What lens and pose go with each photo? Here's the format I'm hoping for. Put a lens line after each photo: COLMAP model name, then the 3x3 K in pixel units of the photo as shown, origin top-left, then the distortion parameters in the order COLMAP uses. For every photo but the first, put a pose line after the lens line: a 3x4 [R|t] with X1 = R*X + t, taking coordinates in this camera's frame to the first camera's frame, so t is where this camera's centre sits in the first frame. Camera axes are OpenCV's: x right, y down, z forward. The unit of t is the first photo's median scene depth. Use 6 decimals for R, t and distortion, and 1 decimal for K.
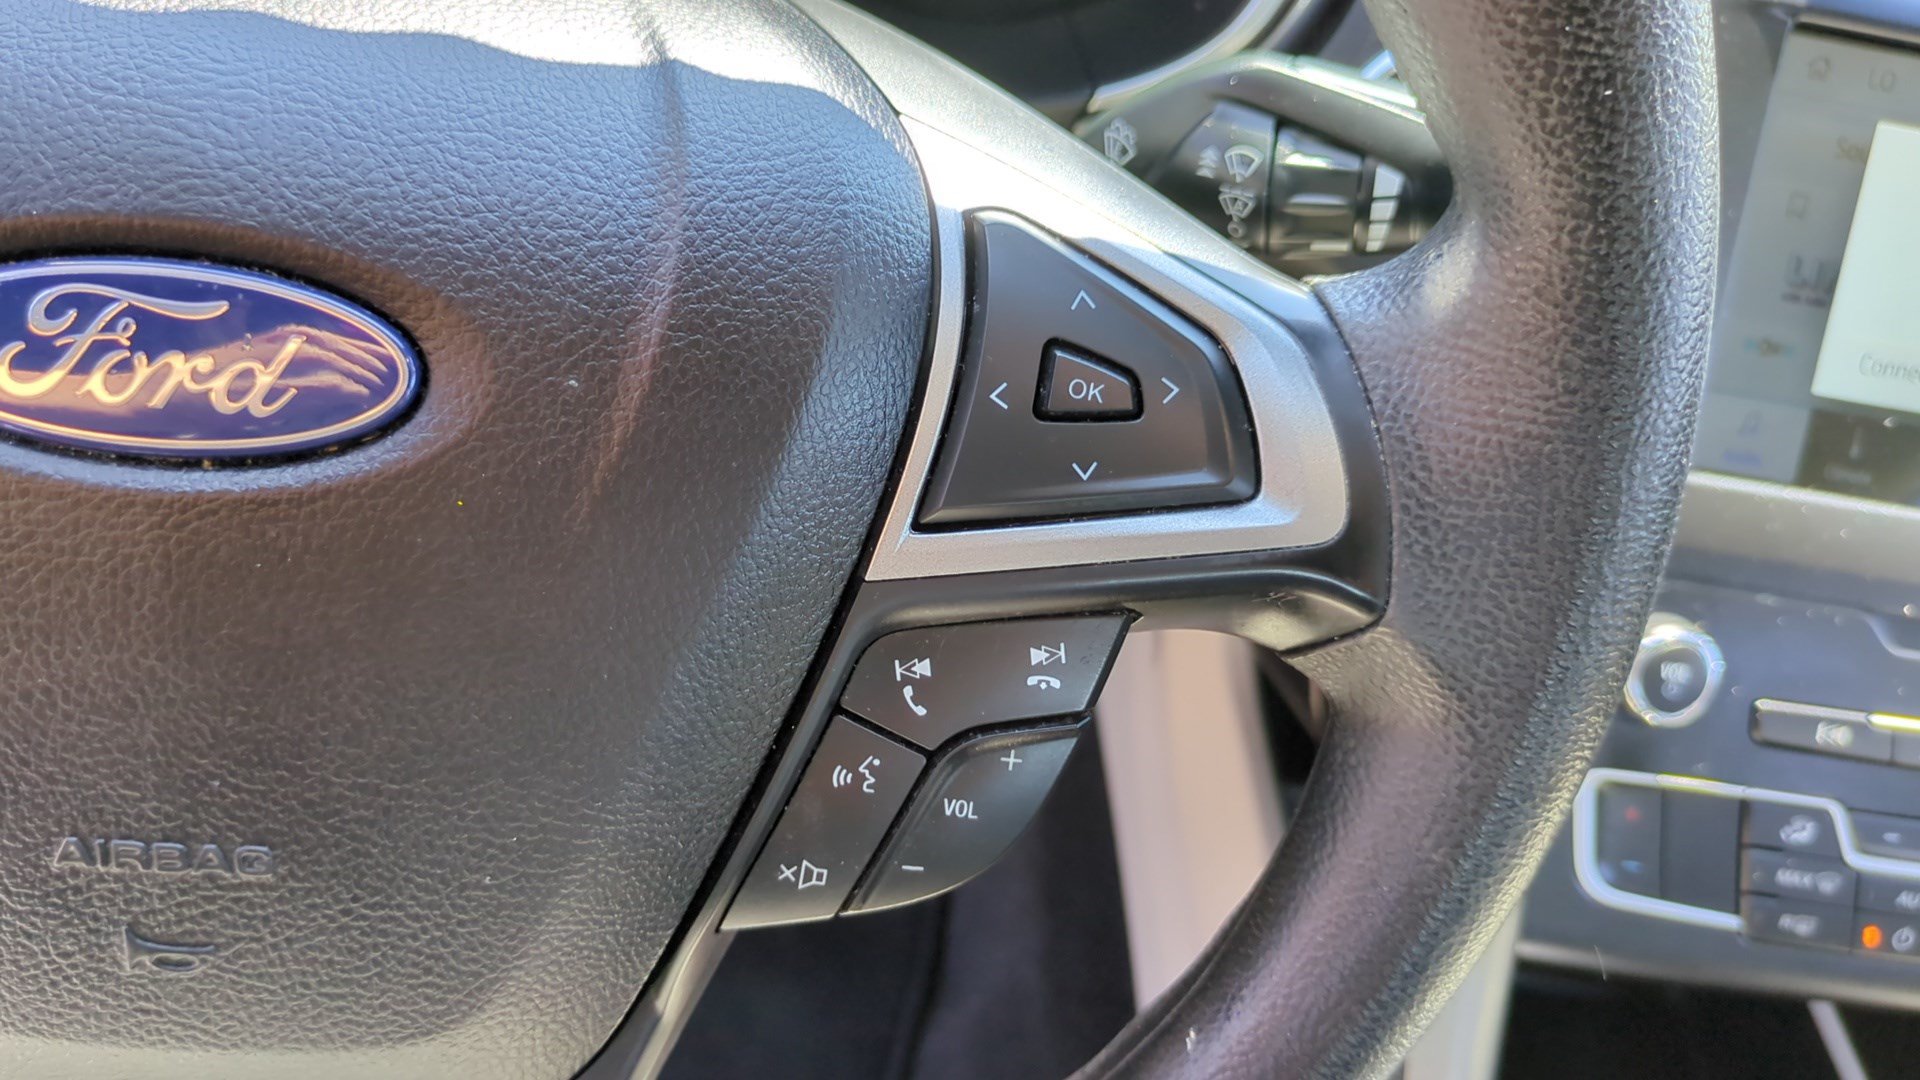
lens RADIAL K [[1653.7, 0, 978.9], [0, 1653.7, 543.4], [0, 0, 1]] dist [0.076276, -0.101948]
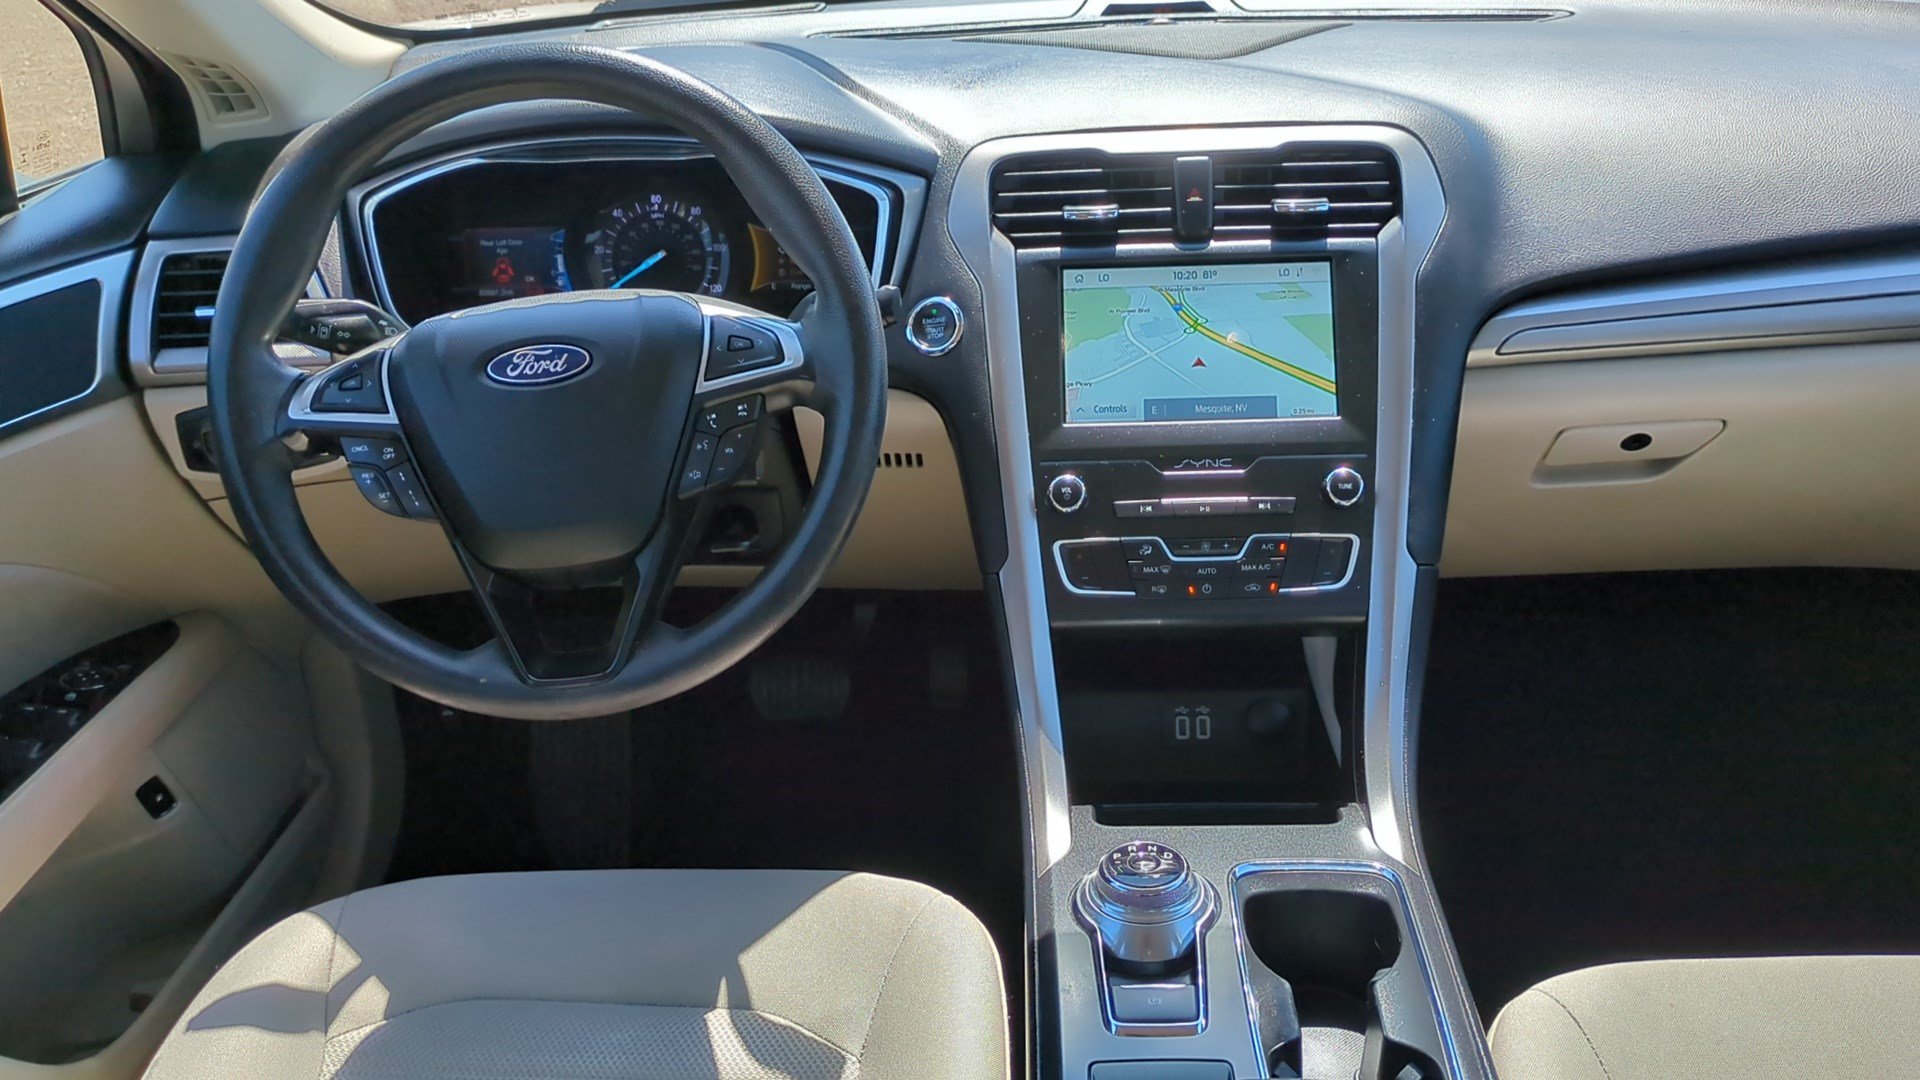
lens RADIAL K [[1596.5, 0, 956.5], [0, 1596.5, 508.5], [0, 0, 1]] dist [0.076043, -0.238979]
pose [[0.972119, -0.208976, -0.106365, 0.487047], [0.156850, 0.916696, -0.367514, 0.965858], [0.174306, 0.340584, 0.923915, -1.310739]]
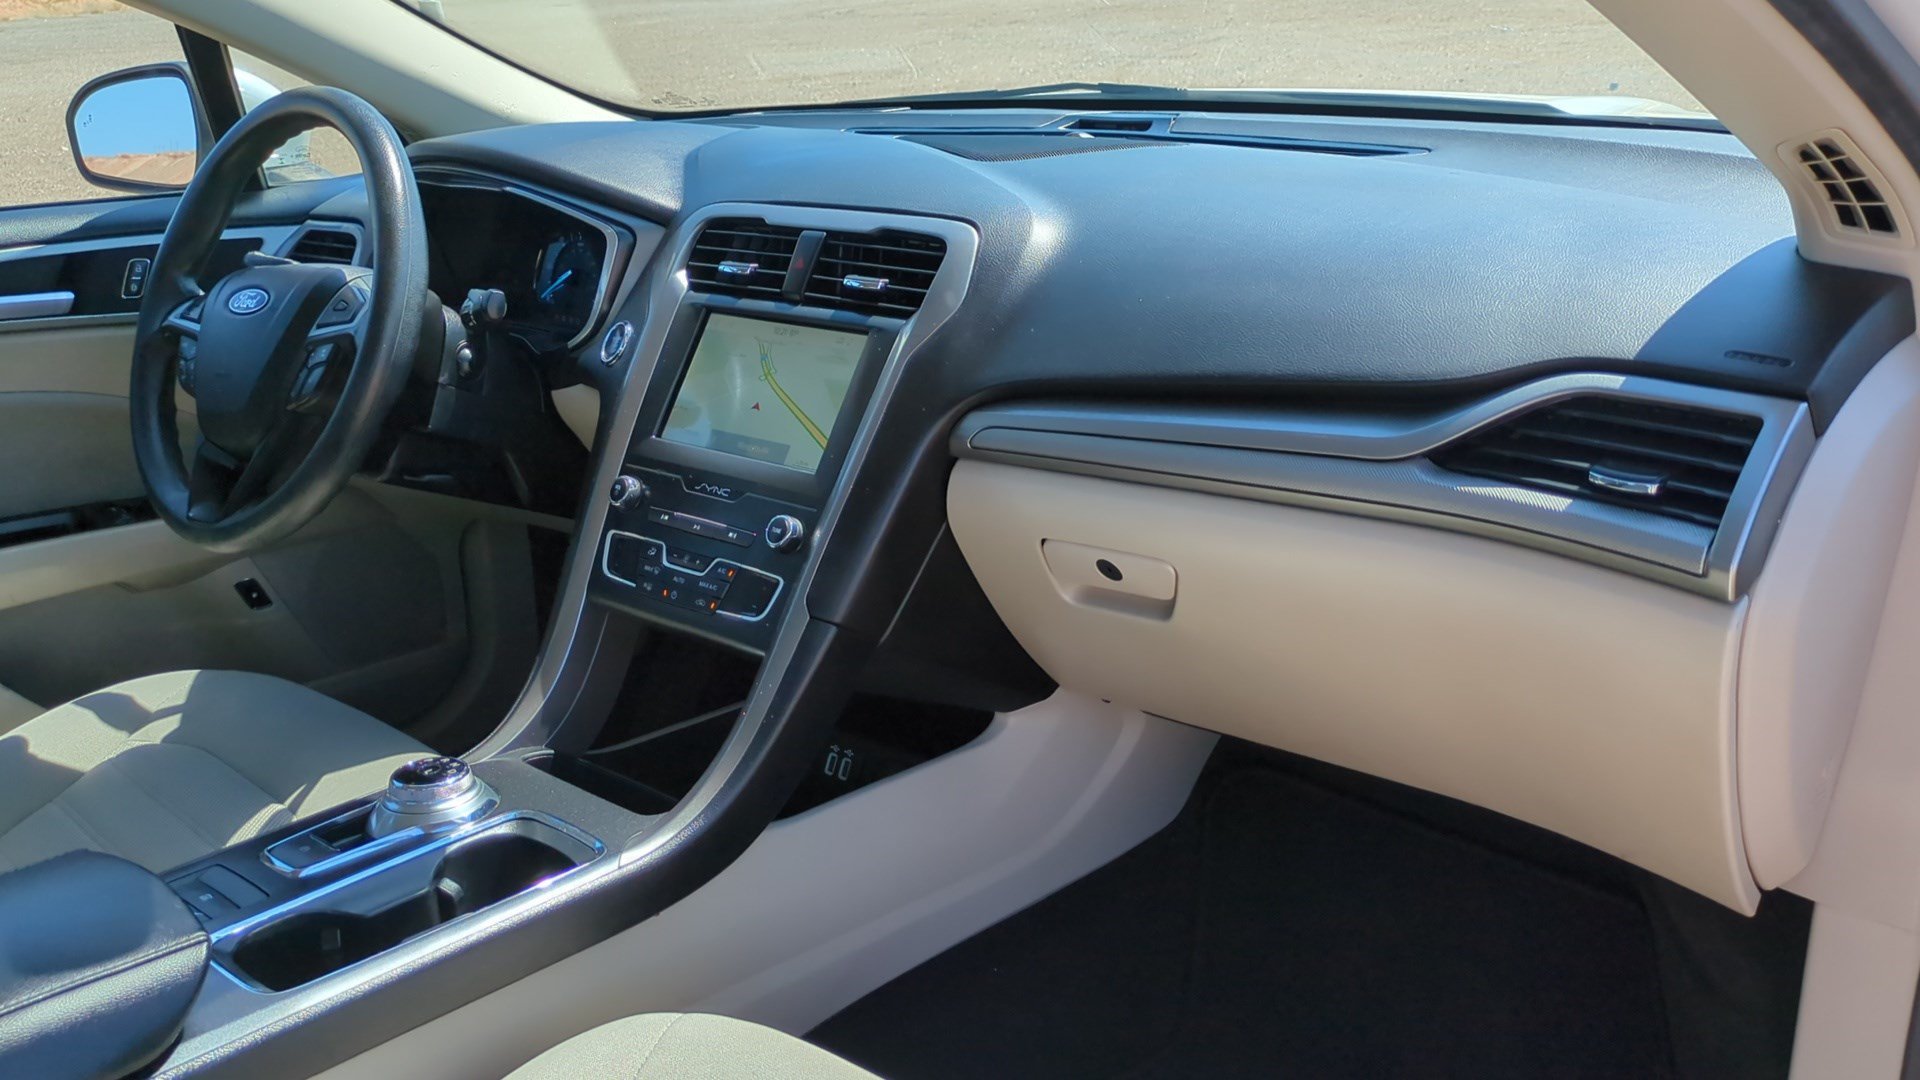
lens RADIAL K [[1653.7, 0, 978.9], [0, 1653.7, 543.4], [0, 0, 1]] dist [0.076276, -0.101948]
pose [[0.741254, -0.016450, -0.671023, 2.874089], [-0.320017, 0.870106, -0.374841, 1.069268], [0.590027, 0.492591, 0.639705, -0.519269]]
